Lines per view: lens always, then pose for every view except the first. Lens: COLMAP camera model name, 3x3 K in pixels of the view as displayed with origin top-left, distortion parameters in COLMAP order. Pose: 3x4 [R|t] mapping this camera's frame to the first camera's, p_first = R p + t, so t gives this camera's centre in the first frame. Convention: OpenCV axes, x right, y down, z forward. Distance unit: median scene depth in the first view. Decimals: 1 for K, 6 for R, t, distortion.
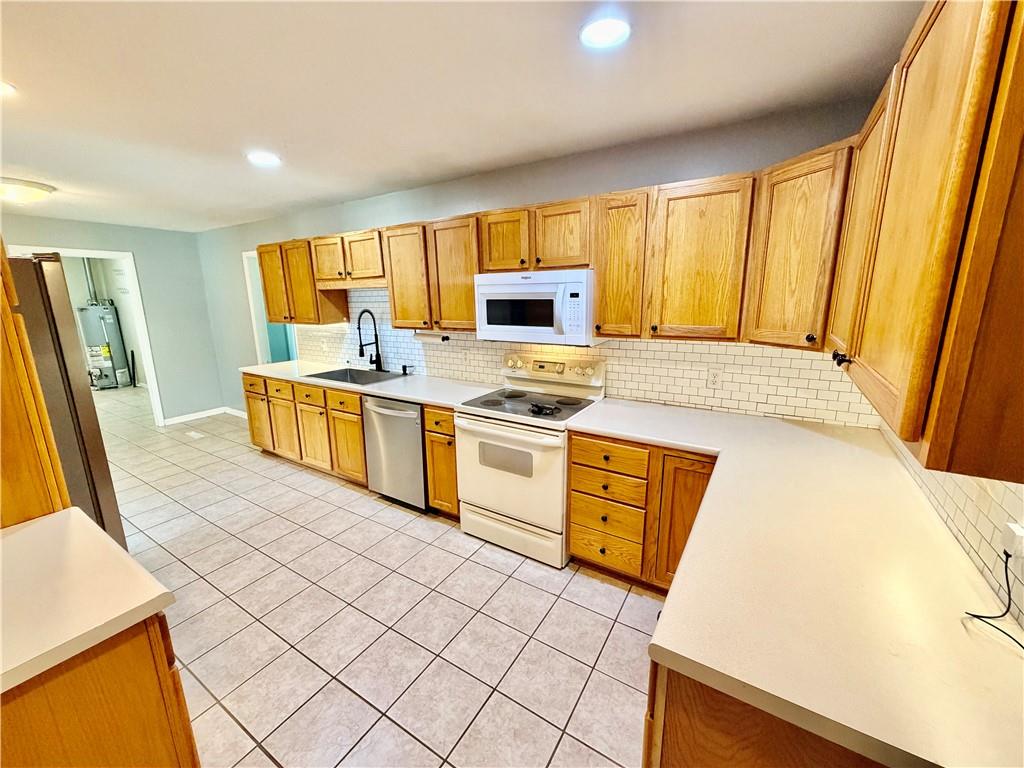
lens RADIAL K [[408.4, 0, 511.3], [0, 408.4, 387.8], [0, 0, 1]] dist [0.000866, -0.000347]
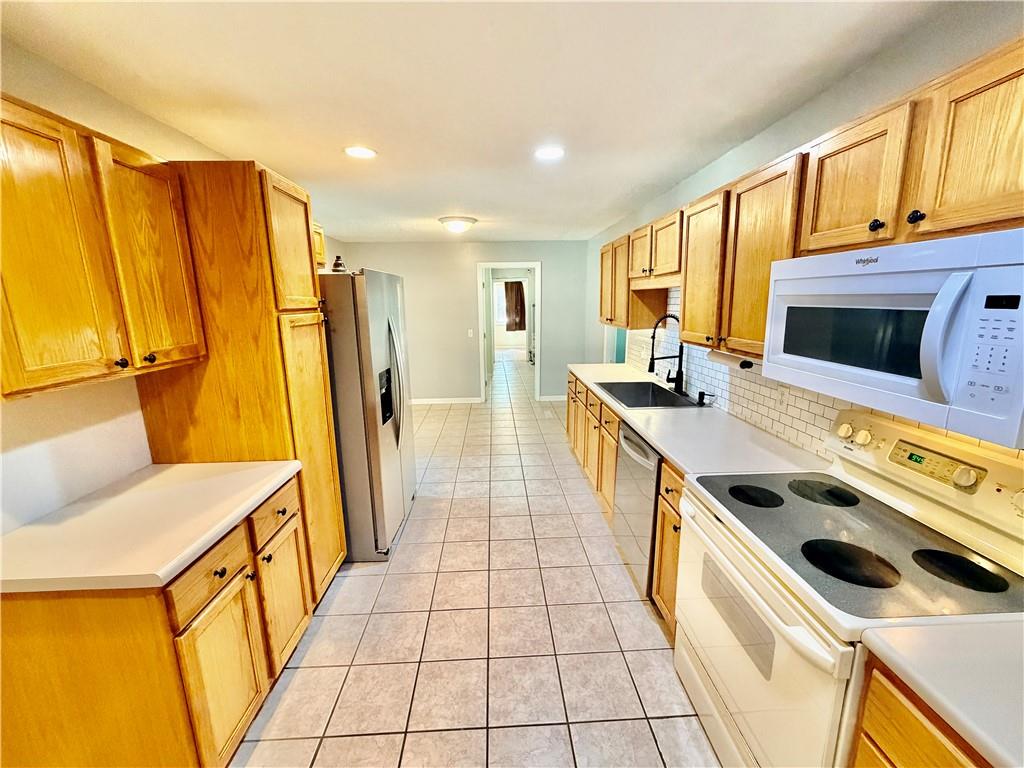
lens RADIAL K [[408.4, 0, 507.5], [0, 408.4, 385.6], [0, 0, 1]] dist [0.000866, -0.000347]
pose [[0.558467, 0.174275, -0.811014, 0.166742], [-0.171796, 0.980784, 0.092457, -0.090103], [0.811542, 0.087695, 0.577675, 0.357716]]
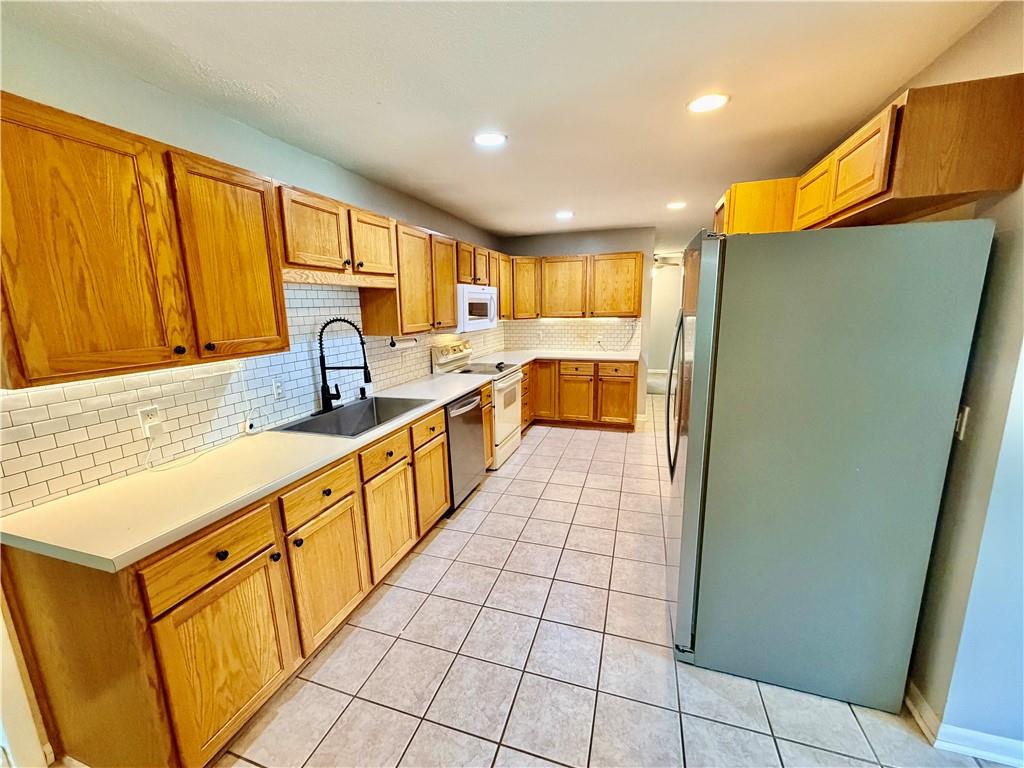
lens RADIAL K [[408.4, 0, 512.0], [0, 408.4, 377.4], [0, 0, 1]] dist [0.000866, -0.000347]
pose [[-0.247114, -0.152147, 0.956967, -1.323286], [0.238266, 0.947733, 0.212206, -0.208946], [-0.939236, 0.280452, -0.197947, 1.078188]]
